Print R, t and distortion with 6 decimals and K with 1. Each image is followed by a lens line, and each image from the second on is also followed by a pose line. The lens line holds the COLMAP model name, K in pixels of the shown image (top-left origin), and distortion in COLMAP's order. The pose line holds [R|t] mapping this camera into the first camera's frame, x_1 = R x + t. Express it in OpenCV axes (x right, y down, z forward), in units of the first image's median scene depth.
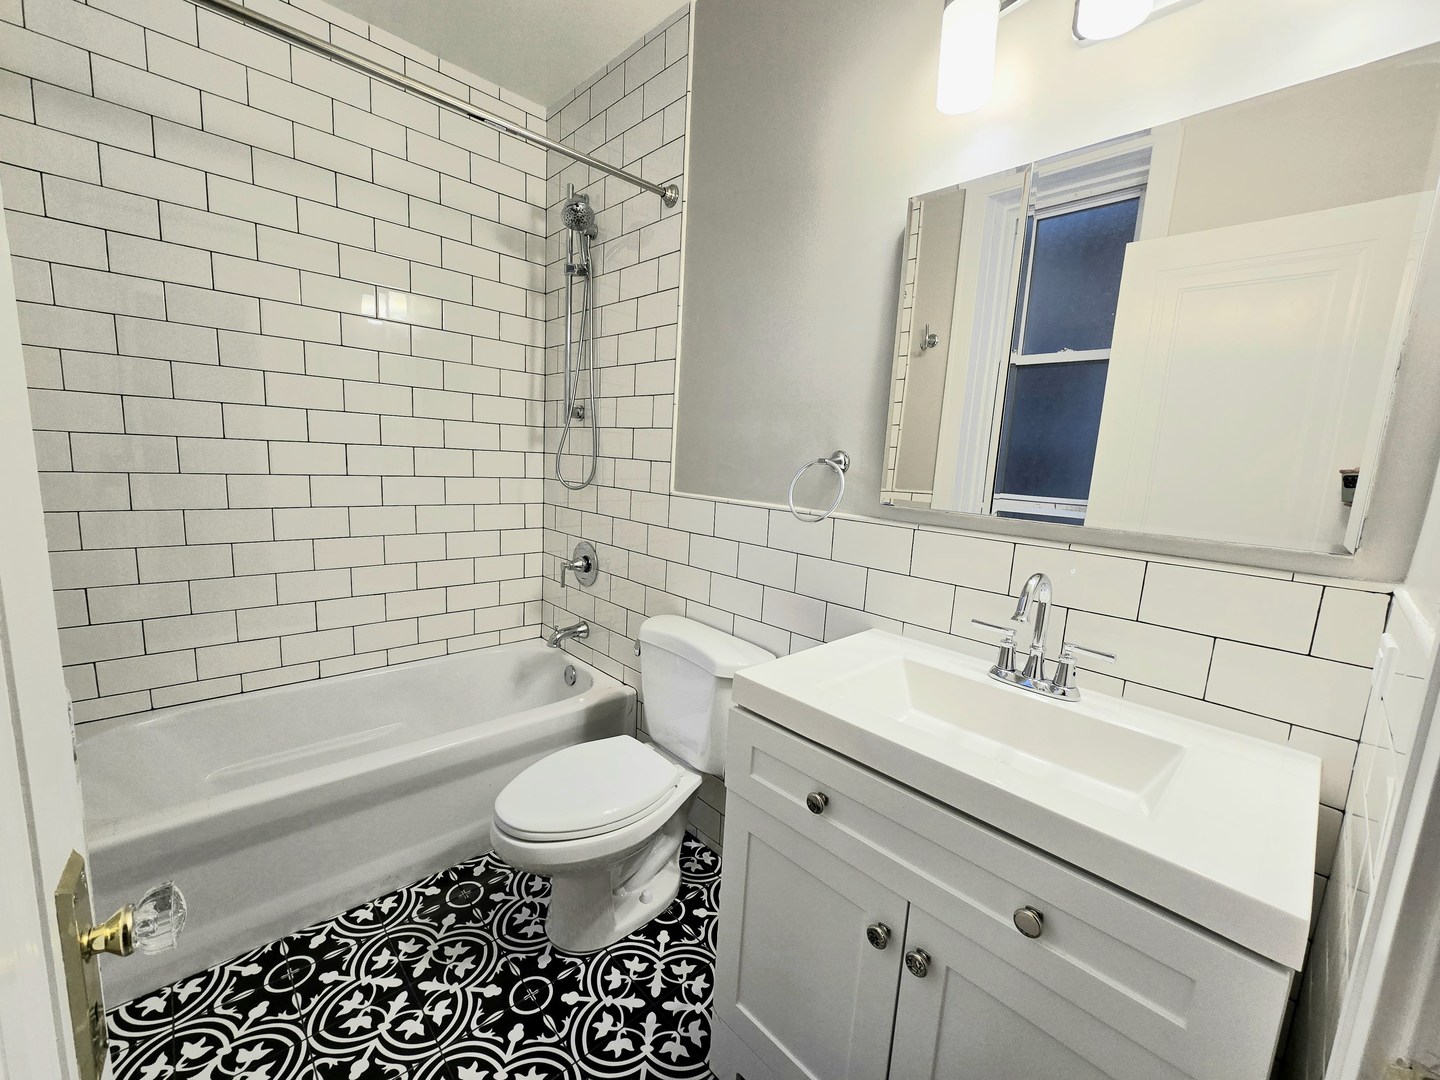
lens RADIAL K [[592.4, 0, 717.0], [0, 592.4, 545.2], [0, 0, 1]] dist [-0.003403, 0.000189]
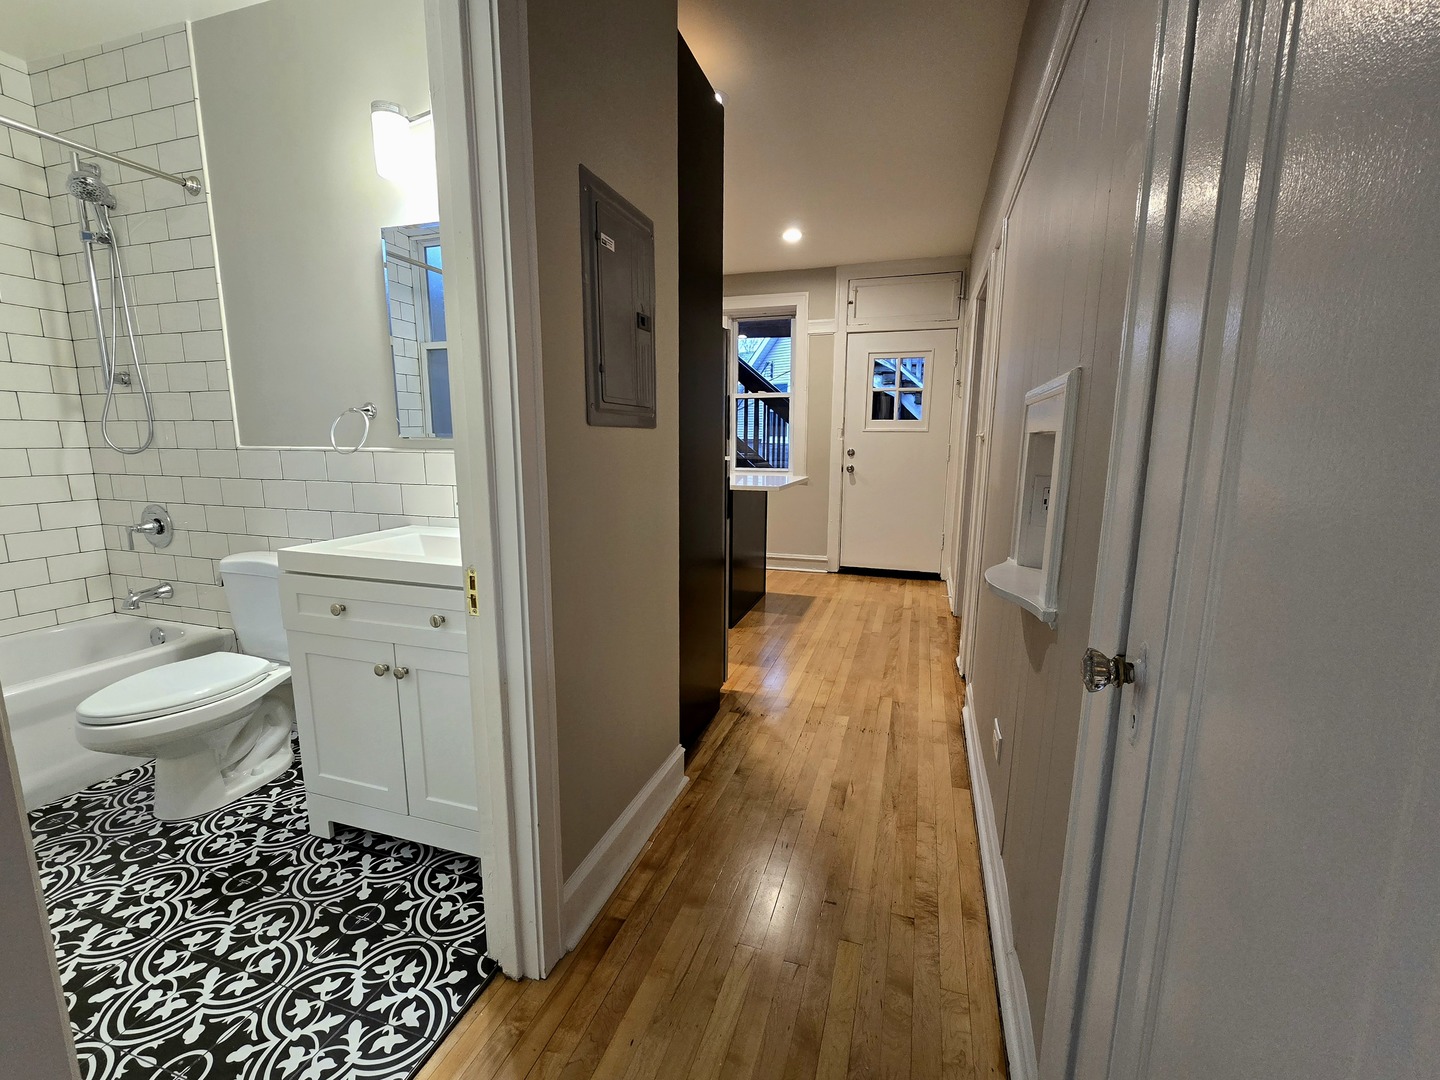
lens RADIAL K [[617.5, 0, 725.1], [0, 617.5, 545.9], [0, 0, 1]] dist [-0.013816, 0.003341]
pose [[0.870942, -0.130692, 0.473688, 0.190204], [0.114955, 0.991423, 0.062175, 0.164198], [-0.477751, 0.000302, 0.878495, -0.599118]]
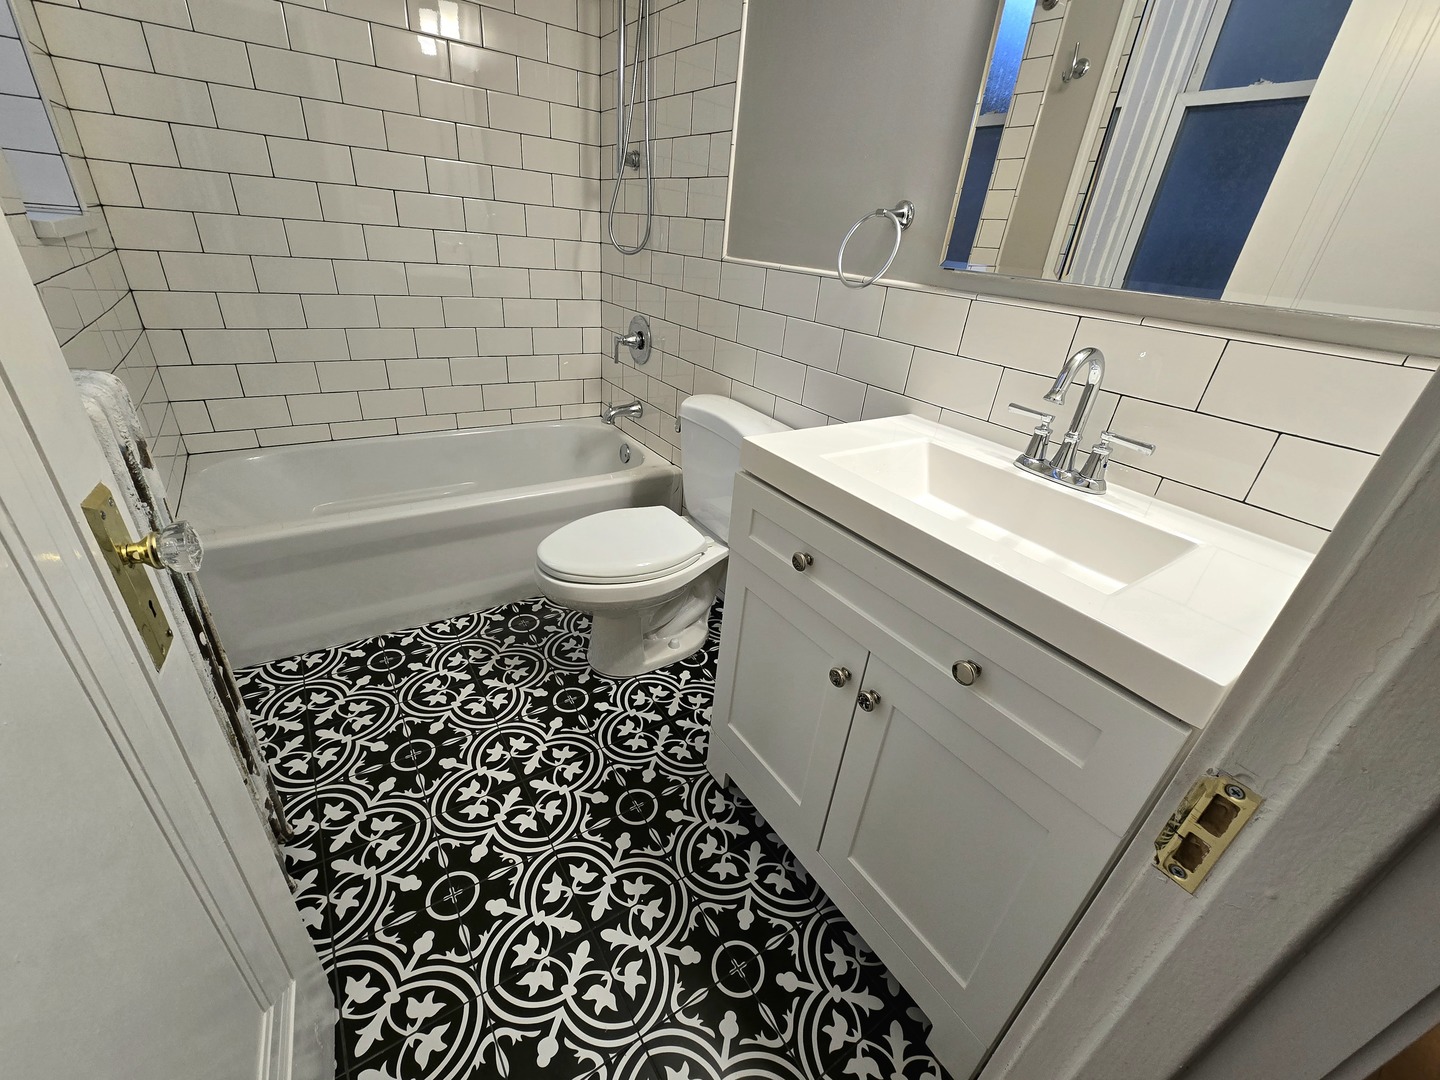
lens RADIAL K [[588.5, 0, 720.1], [0, 588.5, 545.7], [0, 0, 1]] dist [-0.003368, 0.000197]
pose [[0.987310, 0.101084, -0.122478, 0.088890], [-0.057094, 0.945626, 0.320204, 0.049827], [0.148186, -0.309148, 0.939398, 0.008403]]
